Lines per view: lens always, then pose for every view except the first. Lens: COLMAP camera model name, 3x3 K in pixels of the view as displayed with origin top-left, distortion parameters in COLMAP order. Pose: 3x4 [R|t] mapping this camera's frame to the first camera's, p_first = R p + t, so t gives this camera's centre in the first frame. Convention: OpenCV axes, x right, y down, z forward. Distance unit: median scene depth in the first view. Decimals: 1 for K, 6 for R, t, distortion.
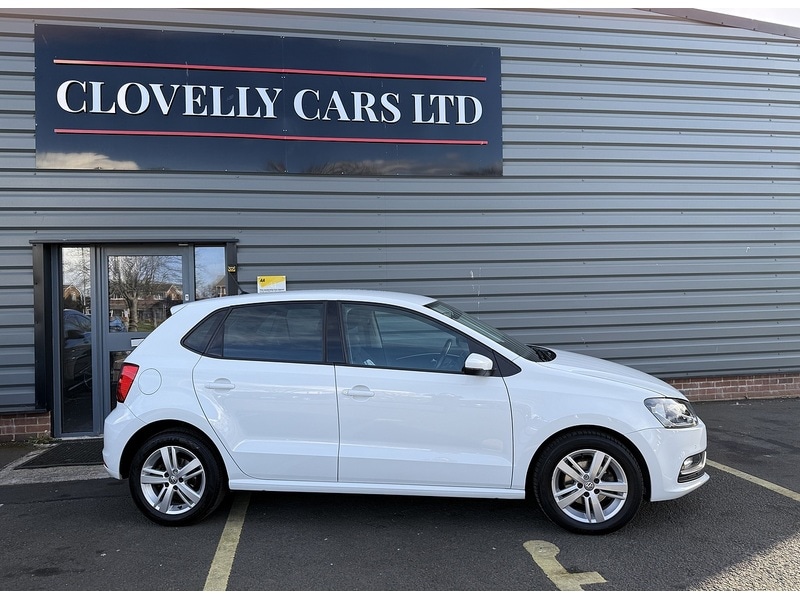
lens RADIAL K [[567.7, 0, 400.2], [0, 567.7, 295.3], [0, 0, 1]] dist [0.029944, -0.039099]
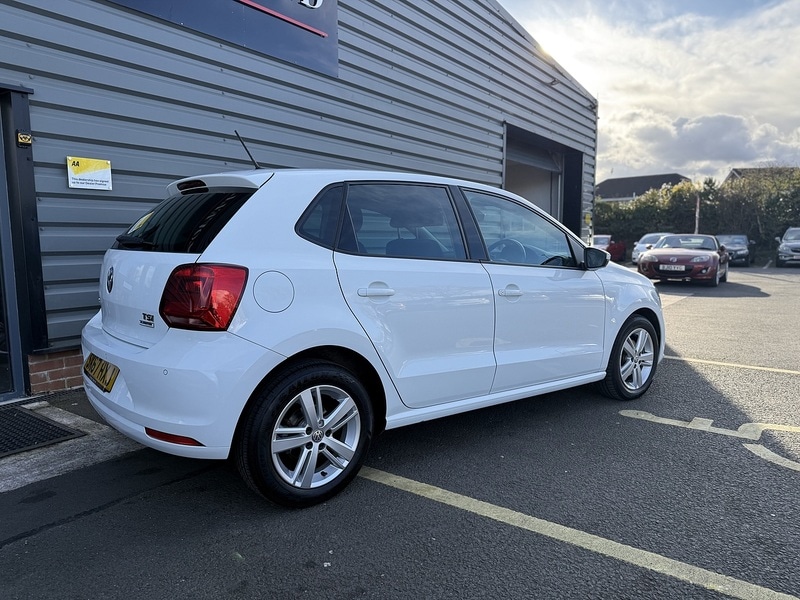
lens RADIAL K [[567.7, 0, 396.8], [0, 567.7, 303.7], [0, 0, 1]] dist [0.029944, -0.039099]
pose [[0.711117, -0.056139, 0.700828, -0.502276], [-0.022333, 0.994500, 0.102324, 0.064510], [-0.702719, -0.088416, 0.705953, 0.308322]]
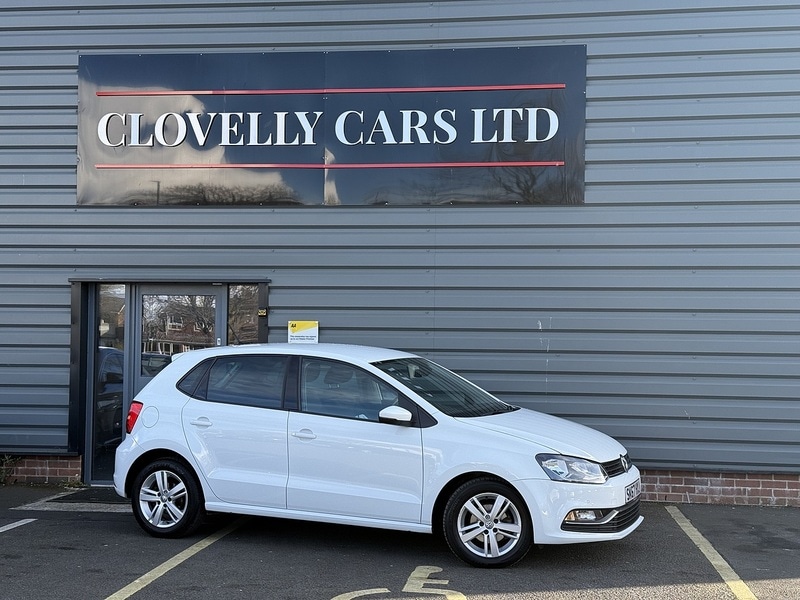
lens RADIAL K [[1134.7, 0, 396.9], [0, 1134.7, 308.6], [0, 0, 1]] dist [0.104671, 0.000000]
pose [[0.954964, 0.026353, -0.295550, 0.494582], [-0.031206, 0.999444, -0.011715, -0.042000], [0.295077, 0.020410, 0.955256, -0.745773]]
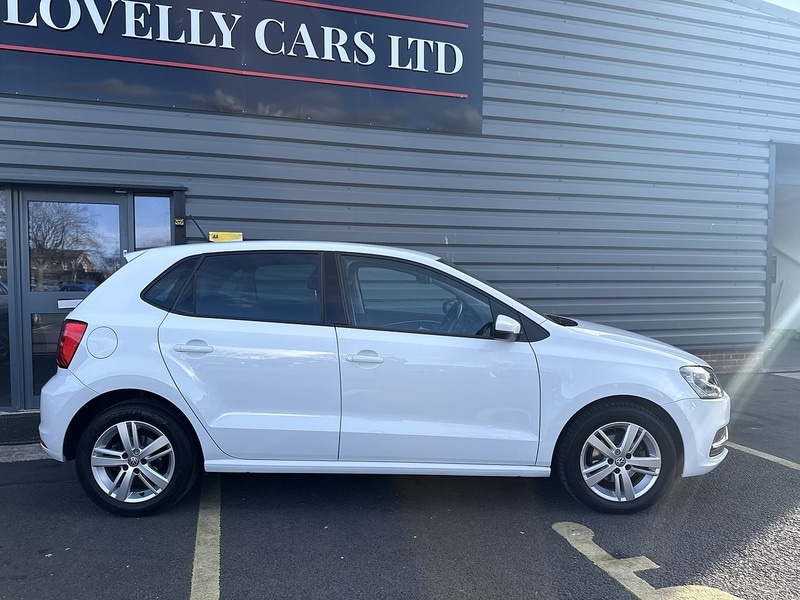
lens RADIAL K [[567.7, 0, 399.3], [0, 567.7, 306.9], [0, 0, 1]] dist [0.029944, -0.039099]
pose [[0.991366, 0.020566, 0.129498, -0.082477], [-0.028013, 0.998041, 0.055947, 0.028322], [-0.128094, -0.059092, 0.990000, 0.095539]]
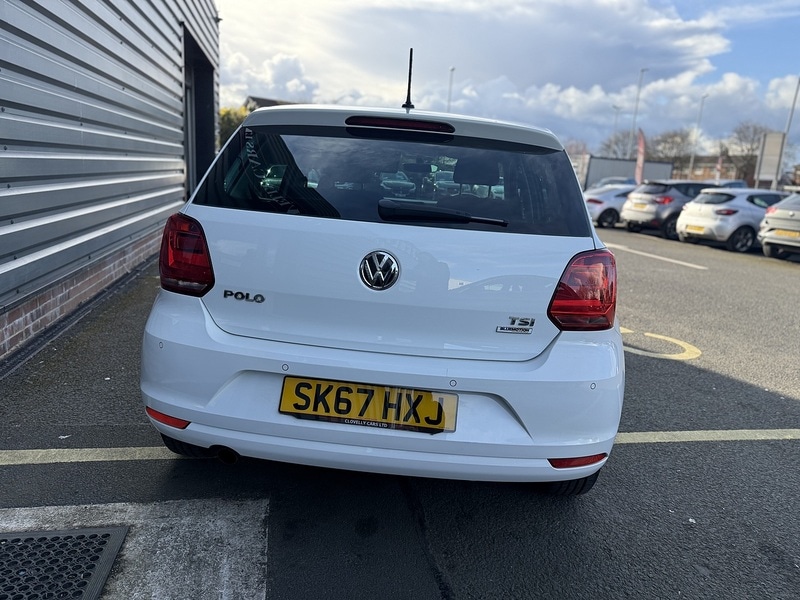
lens RADIAL K [[567.7, 0, 406.1], [0, 567.7, 304.2], [0, 0, 1]] dist [0.029944, -0.039099]
pose [[-0.042471, -0.204191, 0.978009, -0.637384], [-0.080781, 0.976389, 0.200345, 0.054470], [-0.995827, -0.070496, -0.057963, 0.796558]]
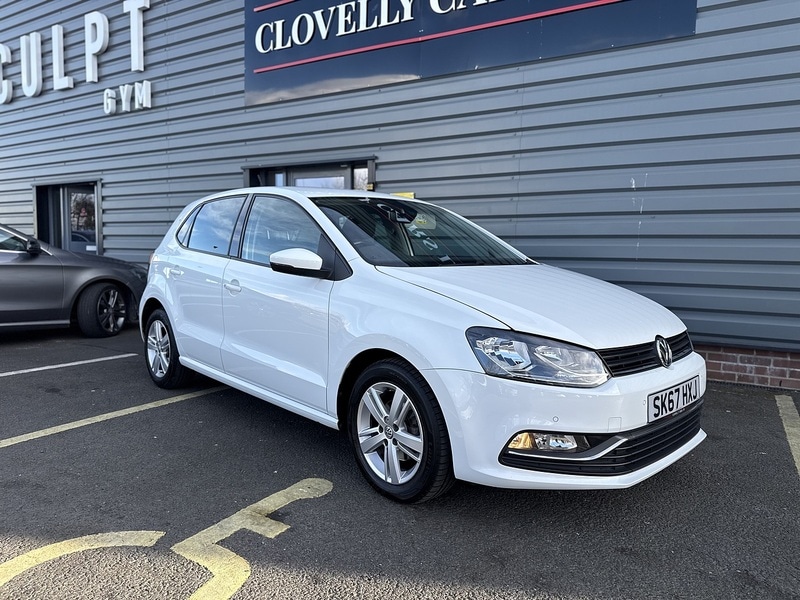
lens RADIAL K [[567.7, 0, 398.6], [0, 567.7, 307.7], [0, 0, 1]] dist [0.029944, -0.039099]
pose [[0.756309, 0.100486, -0.646452, 0.468790], [-0.029395, 0.992355, 0.119864, 0.052148], [0.653554, -0.071652, 0.753481, 0.279770]]
